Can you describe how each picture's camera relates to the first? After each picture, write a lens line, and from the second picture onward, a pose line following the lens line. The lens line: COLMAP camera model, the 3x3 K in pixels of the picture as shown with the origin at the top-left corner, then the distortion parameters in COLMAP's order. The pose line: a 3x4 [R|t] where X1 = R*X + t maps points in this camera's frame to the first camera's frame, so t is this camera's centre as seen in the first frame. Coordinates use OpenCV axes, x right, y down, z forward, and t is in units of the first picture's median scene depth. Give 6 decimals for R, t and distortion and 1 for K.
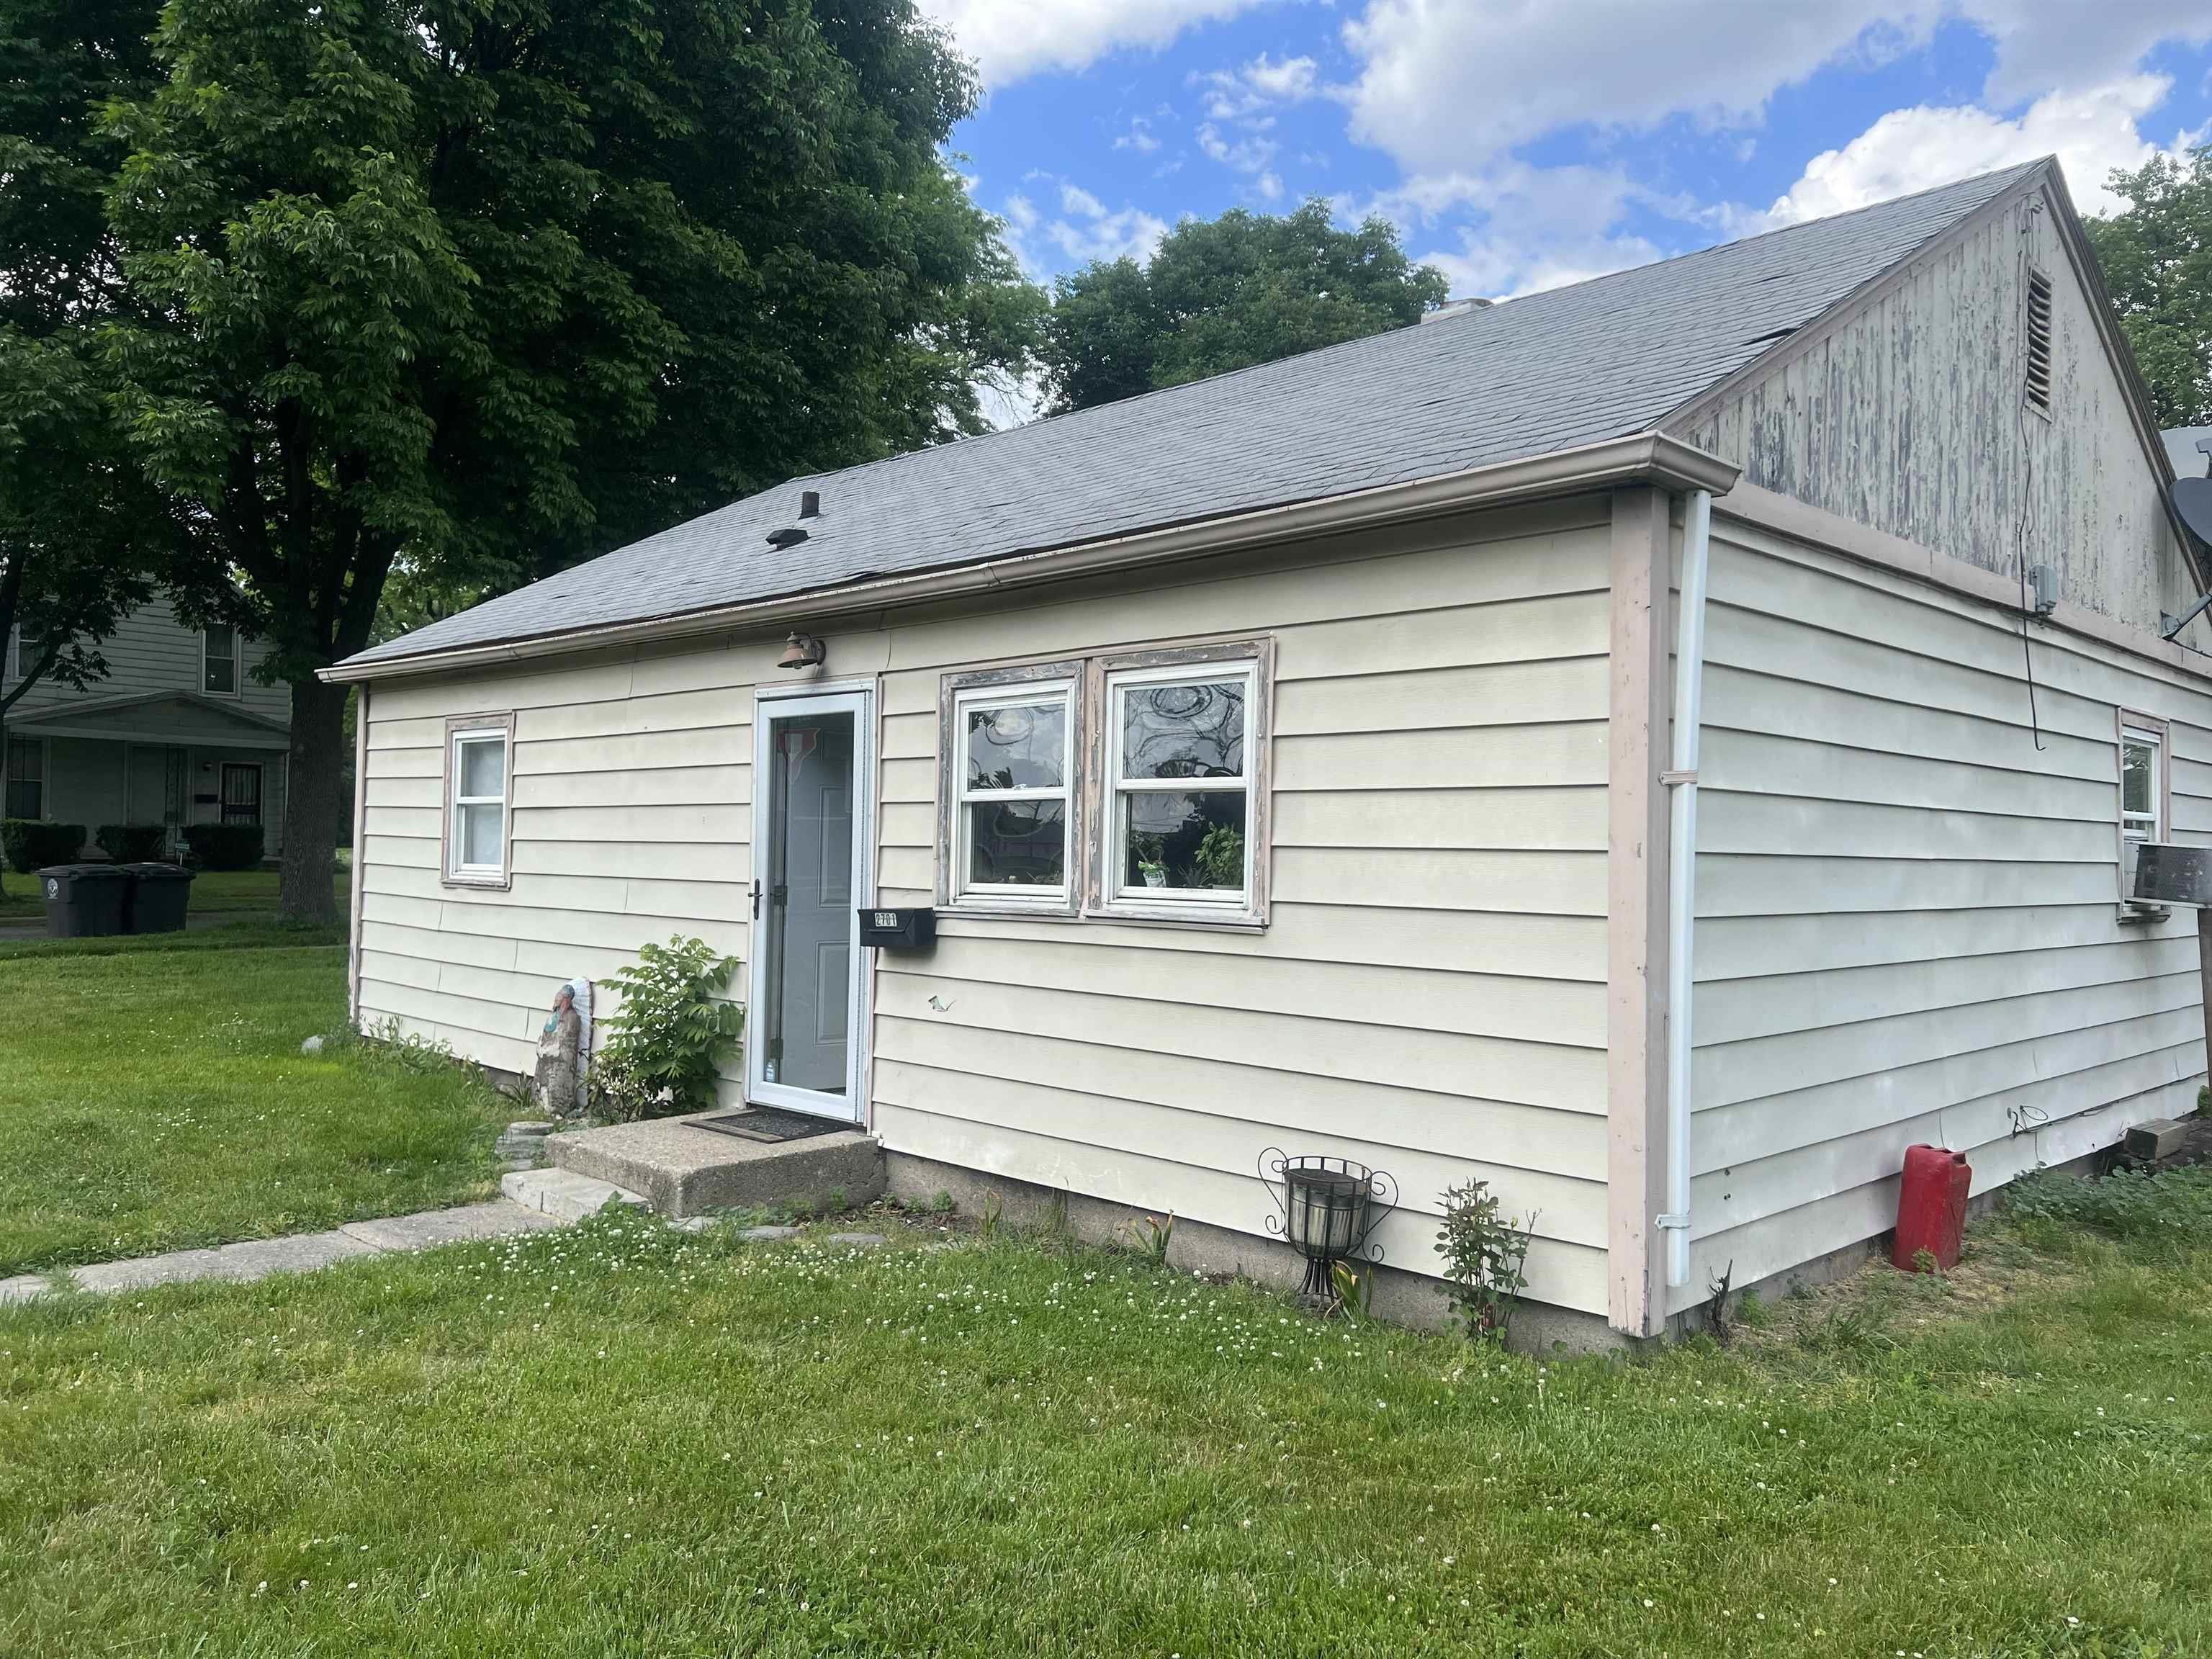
lens RADIAL K [[1670.8, 0, 1100.9], [0, 1670.8, 816.3], [0, 0, 1]] dist [0.041501, -0.022544]
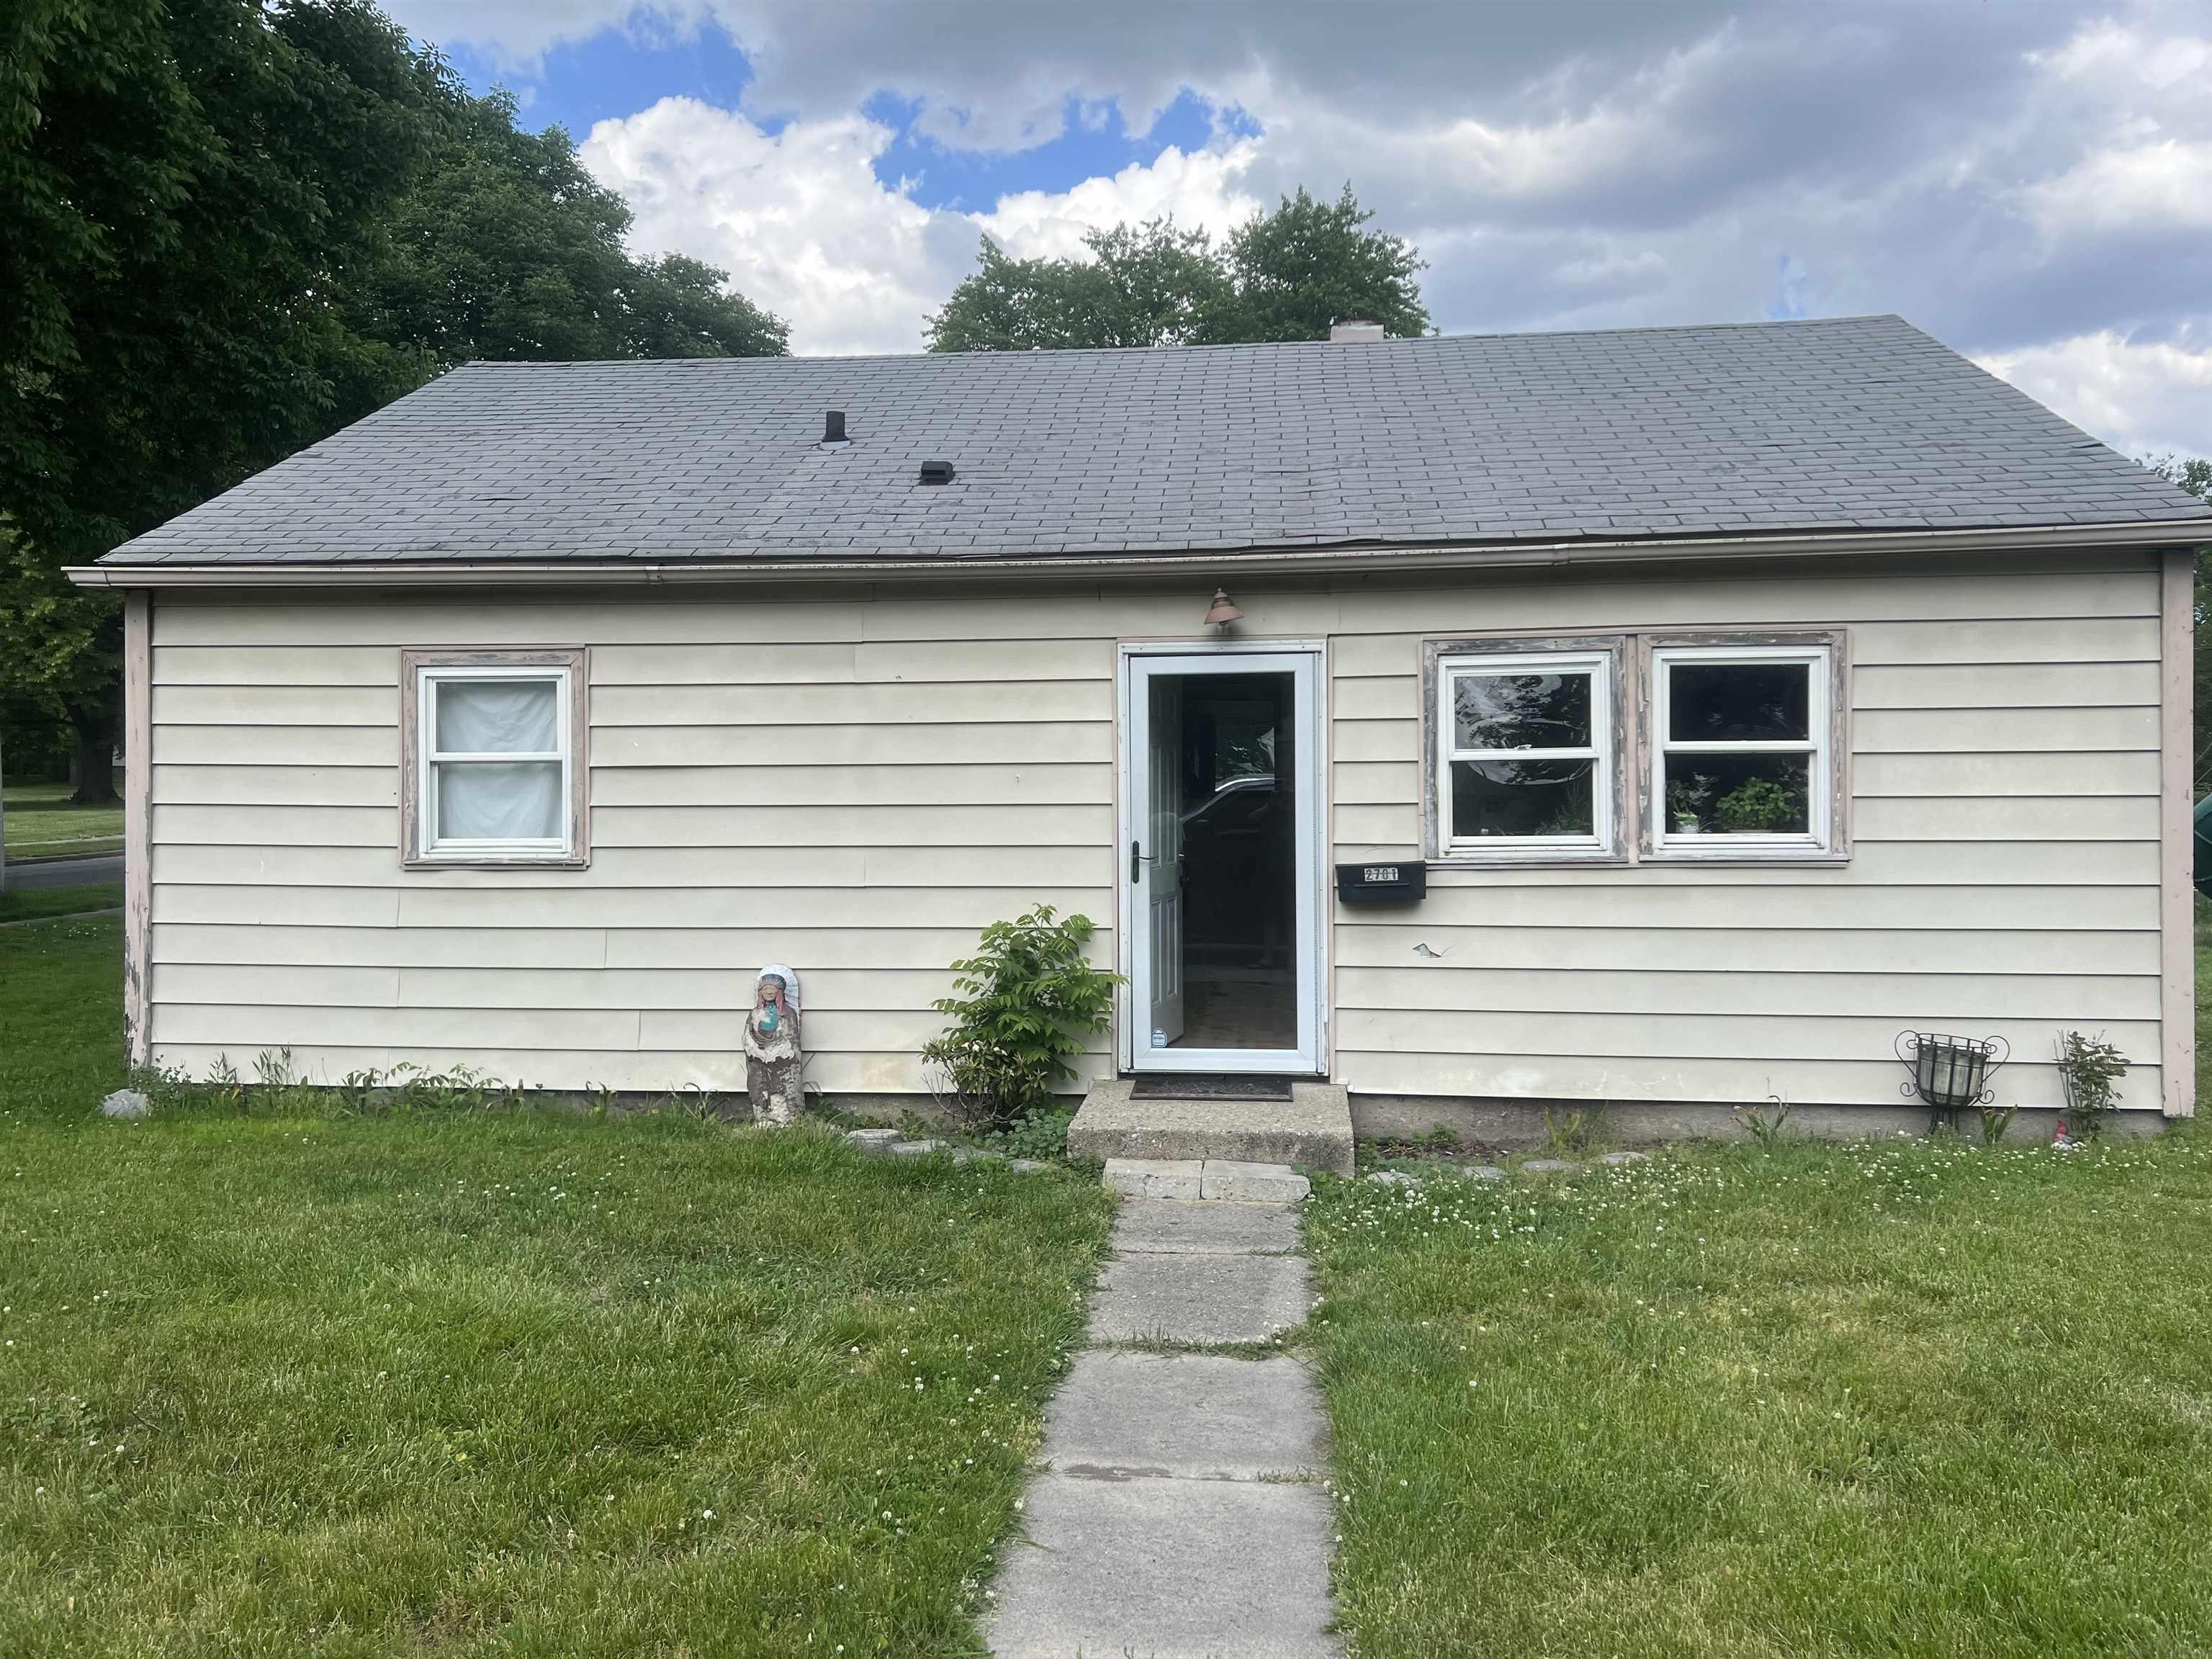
lens RADIAL K [[1670.8, 0, 1102.5], [0, 1670.8, 841.3], [0, 0, 1]] dist [0.041501, -0.022544]
pose [[0.778570, -0.033509, 0.626663, -0.925553], [0.004395, 0.998840, 0.047950, -0.009761], [-0.627543, -0.034579, 0.777814, 0.301164]]
